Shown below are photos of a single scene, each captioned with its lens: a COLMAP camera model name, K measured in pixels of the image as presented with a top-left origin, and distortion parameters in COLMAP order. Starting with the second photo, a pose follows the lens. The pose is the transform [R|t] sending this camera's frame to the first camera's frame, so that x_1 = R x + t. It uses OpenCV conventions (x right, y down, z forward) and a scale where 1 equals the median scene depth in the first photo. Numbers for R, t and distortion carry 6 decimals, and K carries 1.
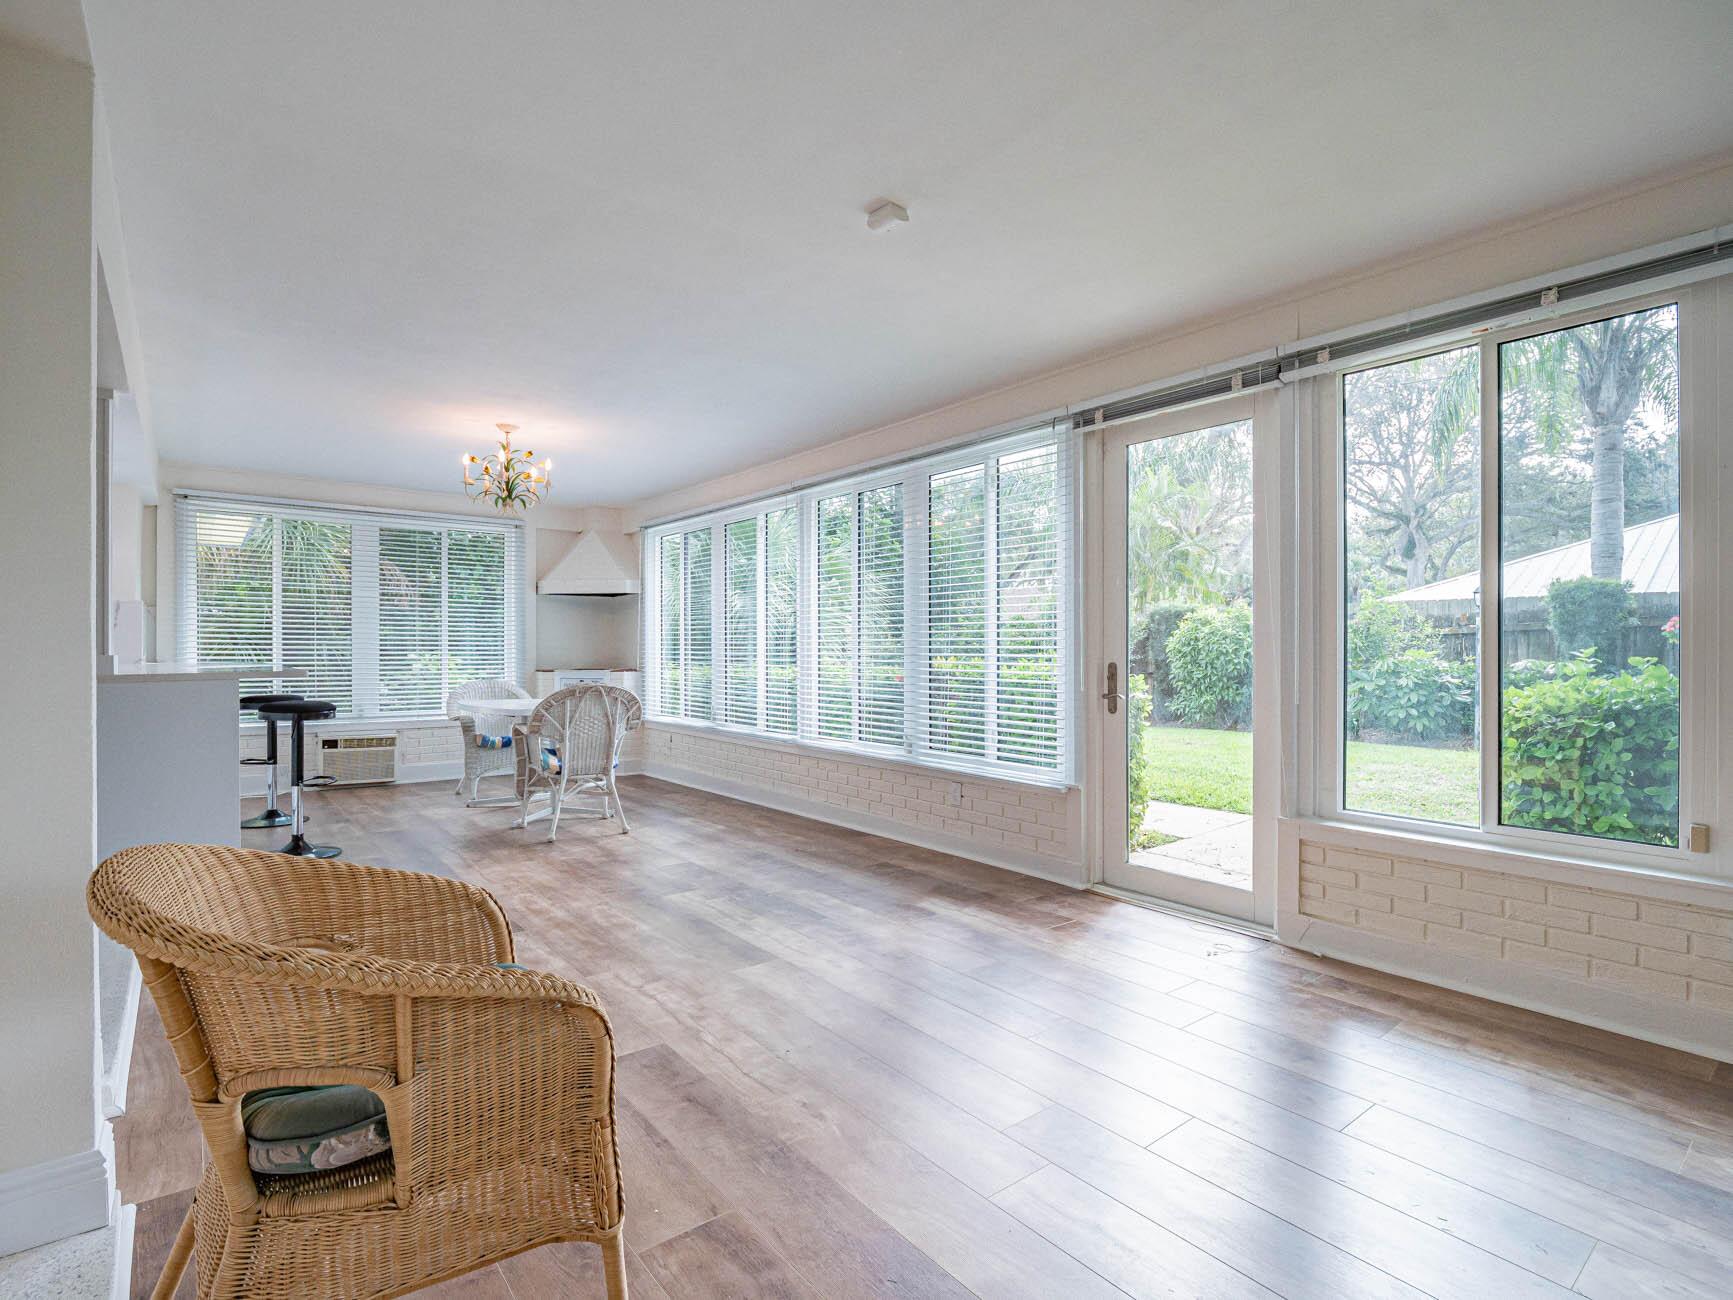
lens RADIAL K [[848.5, 0, 865.0], [0, 848.5, 642.7], [0, 0, 1]] dist [0.001412, -0.024090]
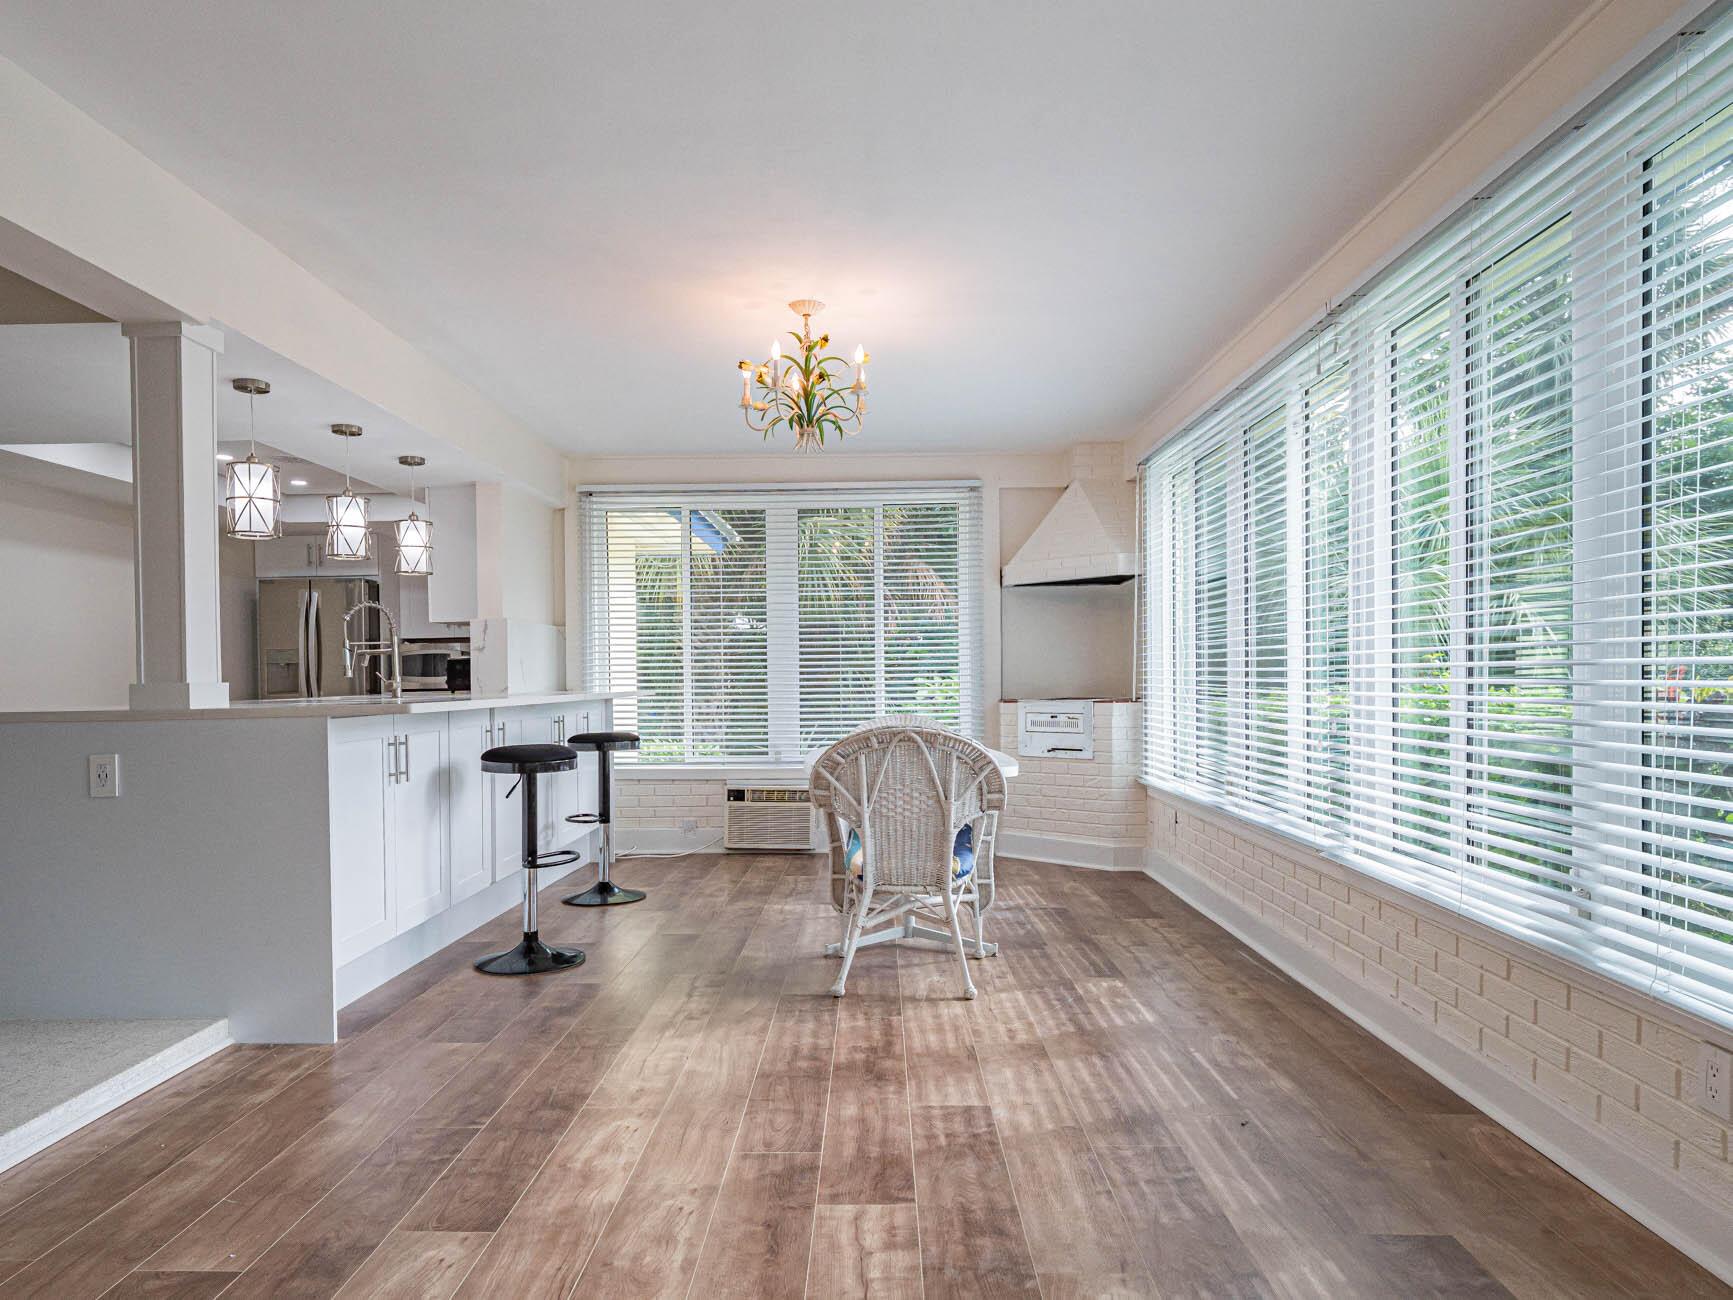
lens RADIAL K [[1073.8, 0, 870.5], [0, 1073.8, 693.3], [0, 0, 1]] dist [0.018986, 0.000542]
pose [[0.776399, -0.001164, -0.630240, 0.081414], [0.019250, 0.999576, 0.021868, 0.007440], [0.629947, -0.029110, 0.776092, 0.319473]]
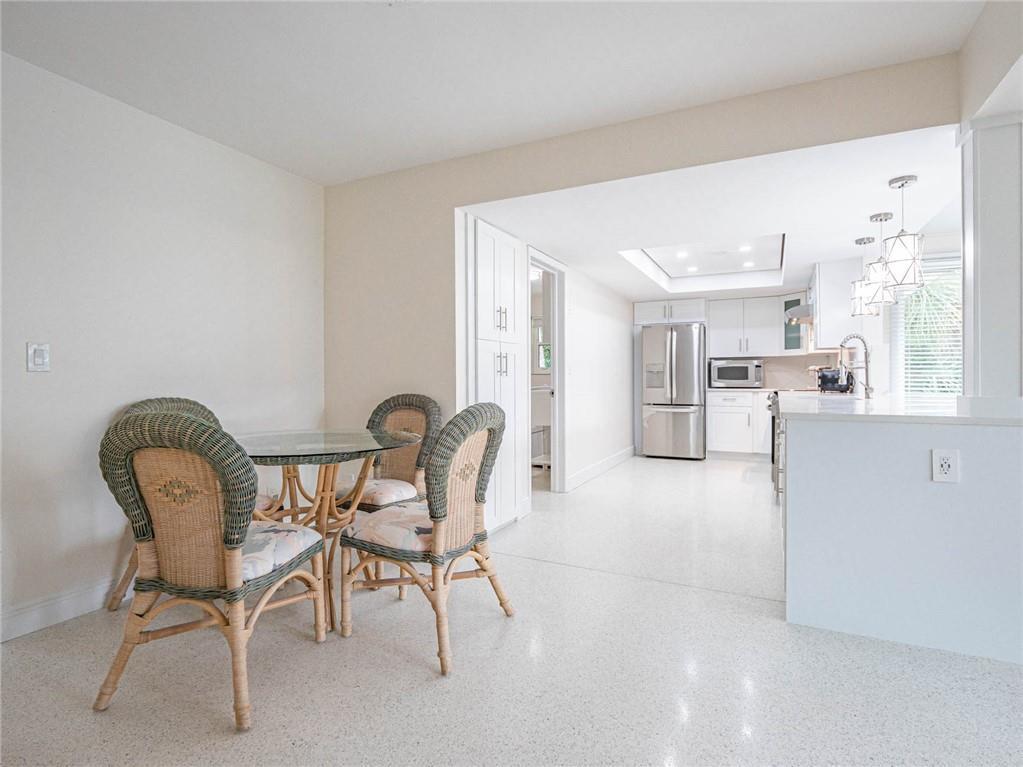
lens RADIAL K [[535.0, 0, 507.2], [0, 535.0, 376.2], [0, 0, 1]] dist [0.001605, -0.000182]
pose [[0.422114, -0.000547, -0.906543, -0.303292], [0.007246, 0.999970, 0.002771, -0.006680], [0.906514, -0.007738, 0.422105, 0.118028]]
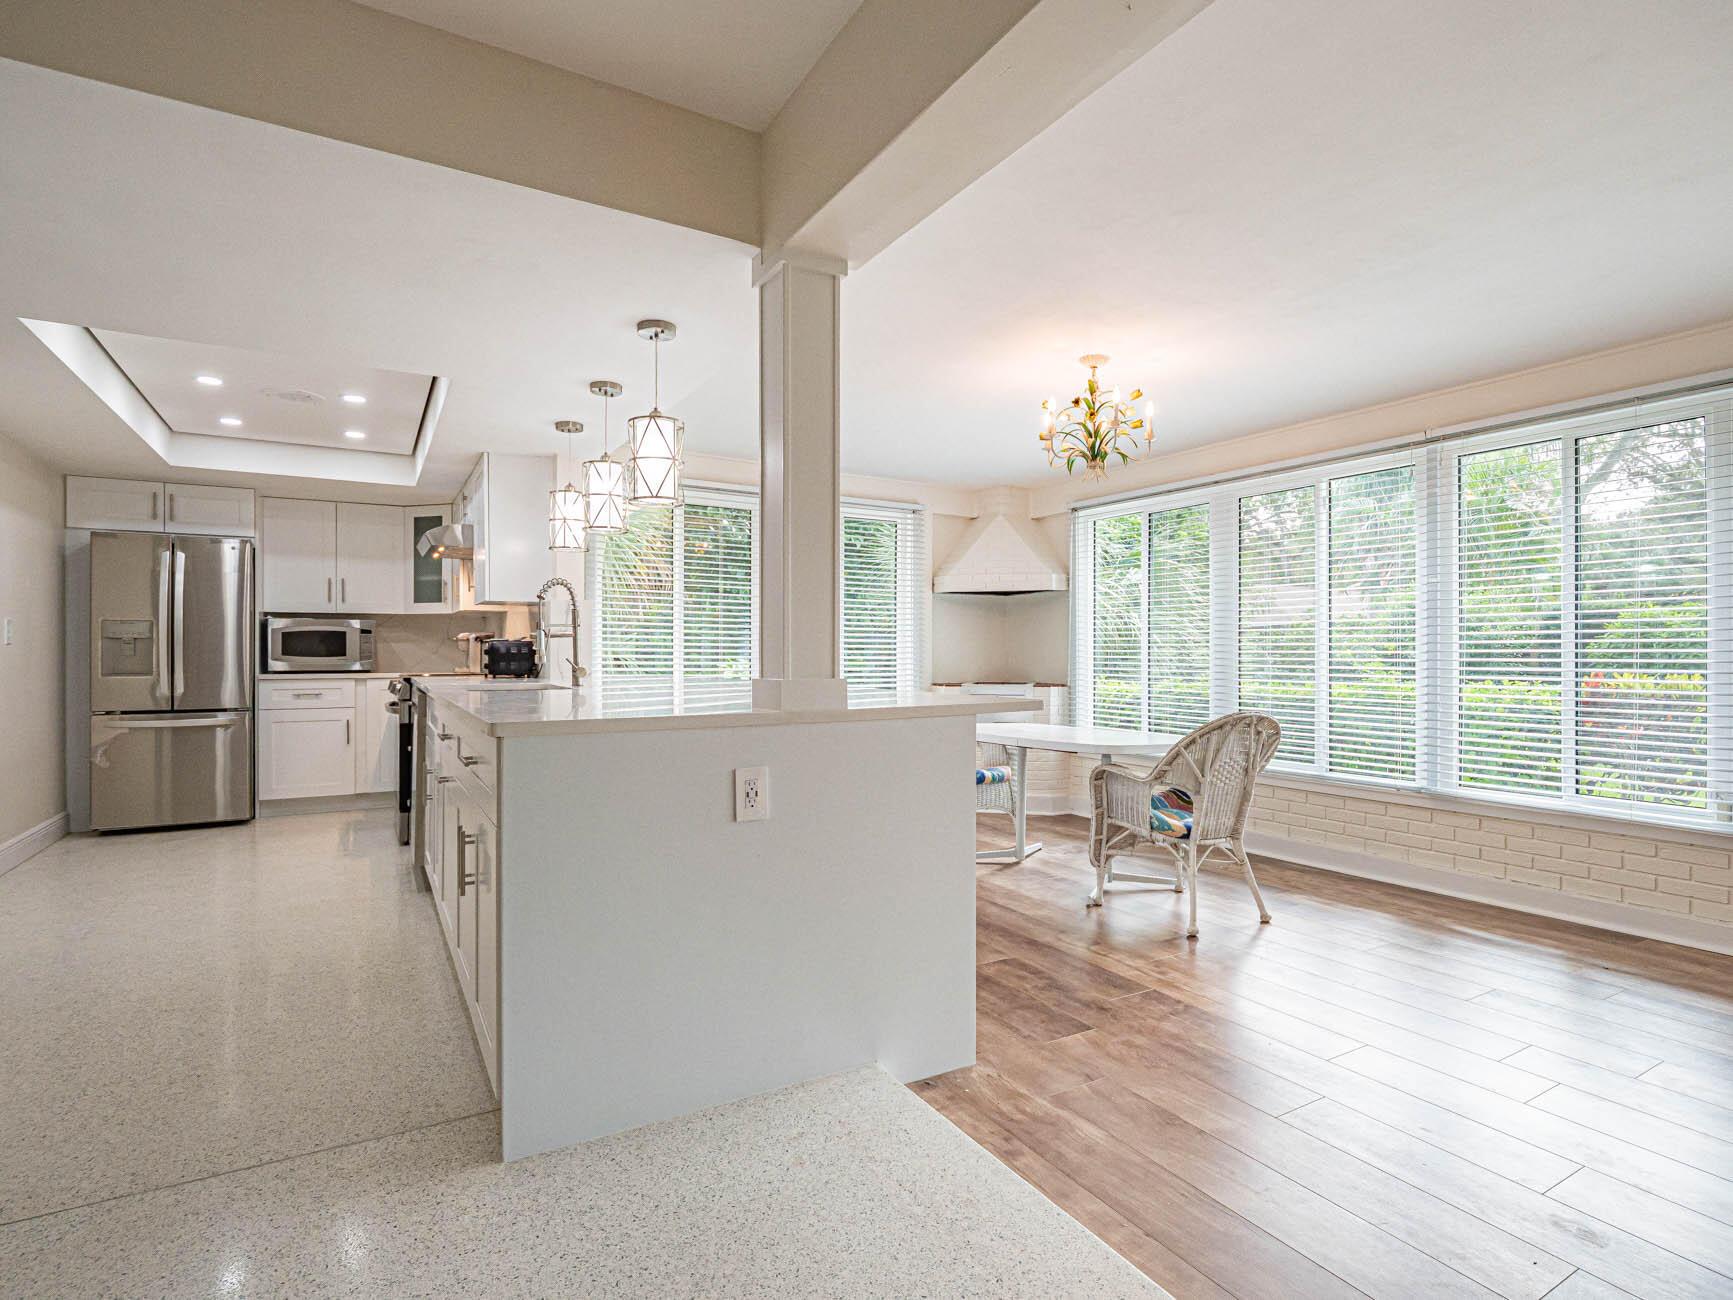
lens RADIAL K [[860.5, 0, 867.7], [0, 860.5, 654.4], [0, 0, 1]] dist [-0.018409, -0.001068]
pose [[0.990574, 0.003520, -0.136935, -0.393910], [-0.002432, 0.999964, 0.008117, -0.004082], [0.136959, -0.007707, 0.990547, 0.182488]]
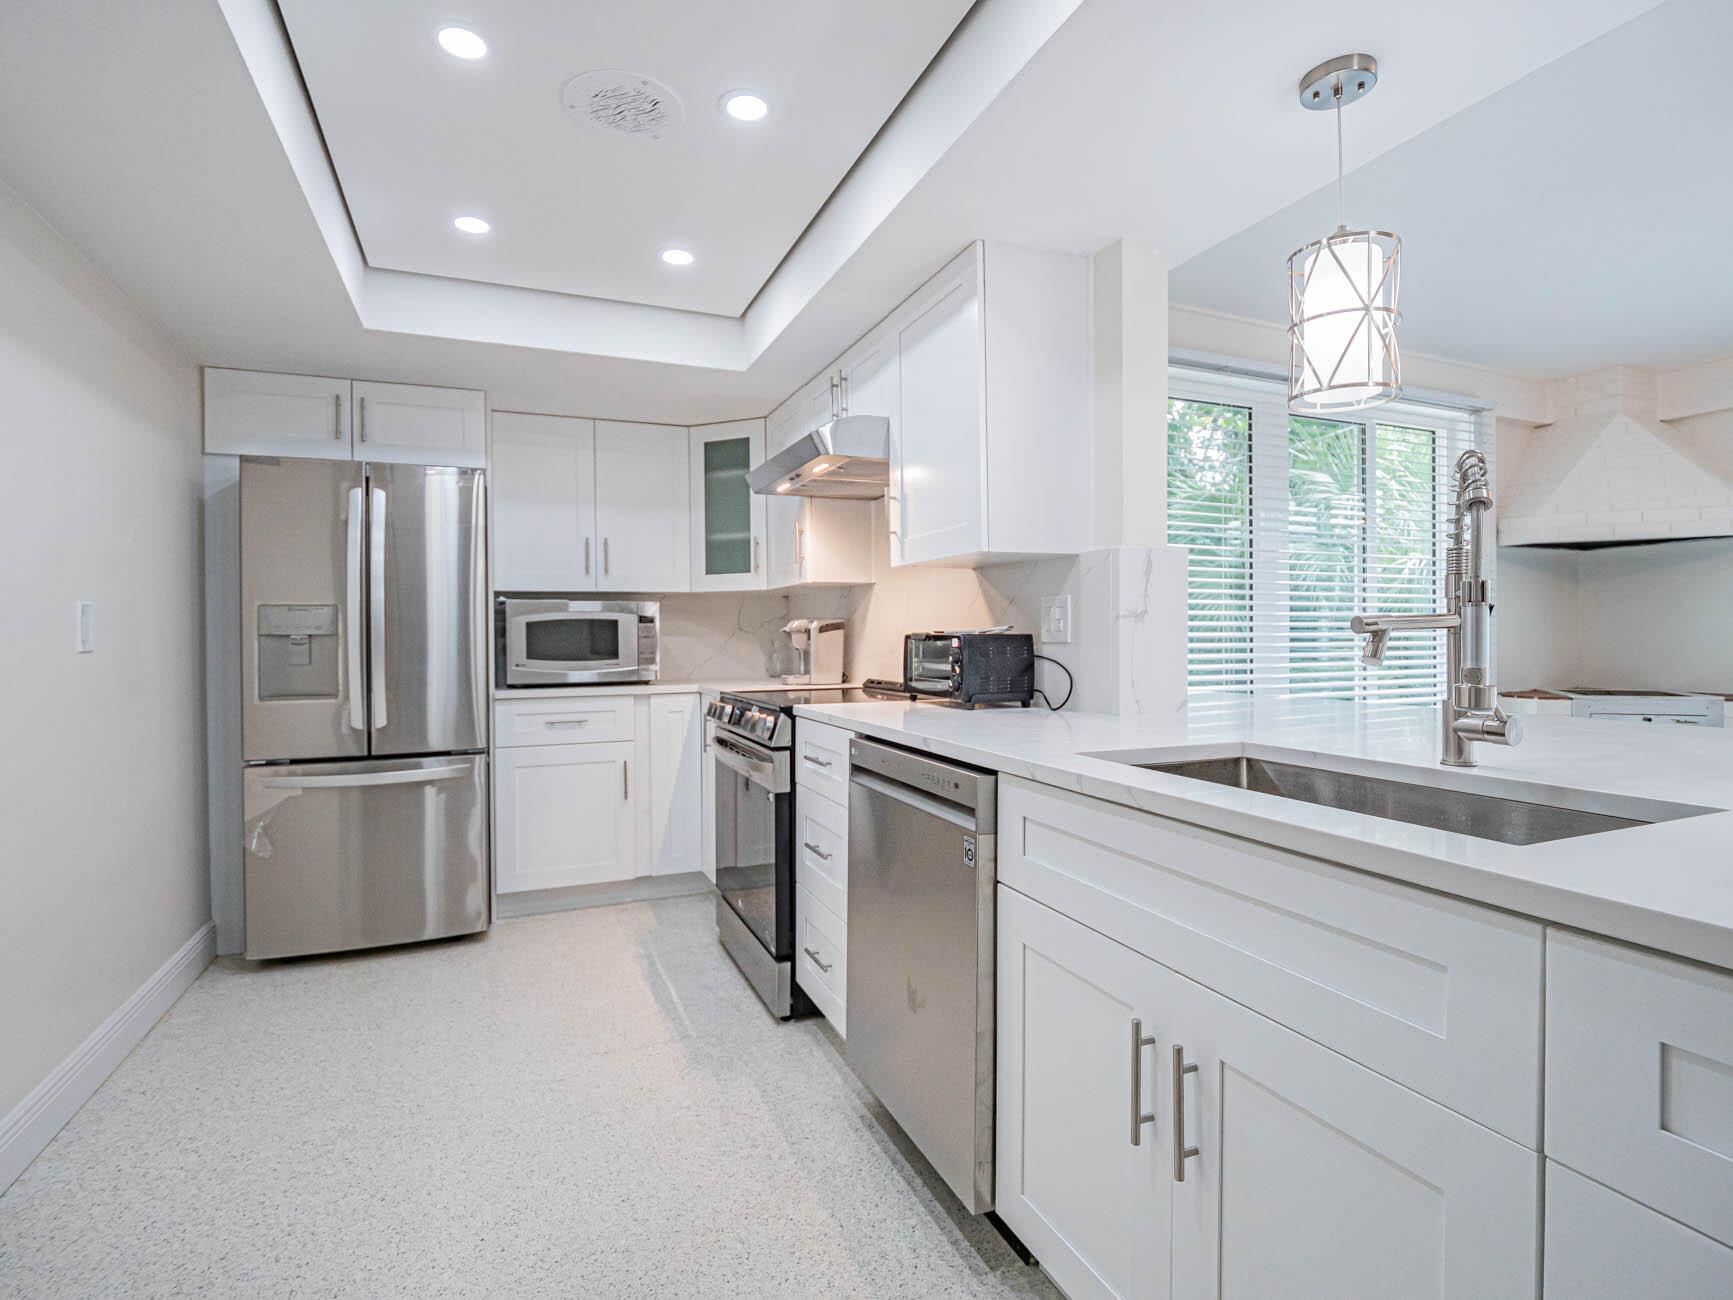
lens RADIAL K [[848.5, 0, 865.0], [0, 848.5, 642.7], [0, 0, 1]] dist [0.001412, -0.024090]
pose [[0.963389, -0.007410, -0.268006, -0.731130], [0.010113, 0.999911, 0.008708, -0.007521], [0.267918, -0.011099, 0.963378, 0.480379]]
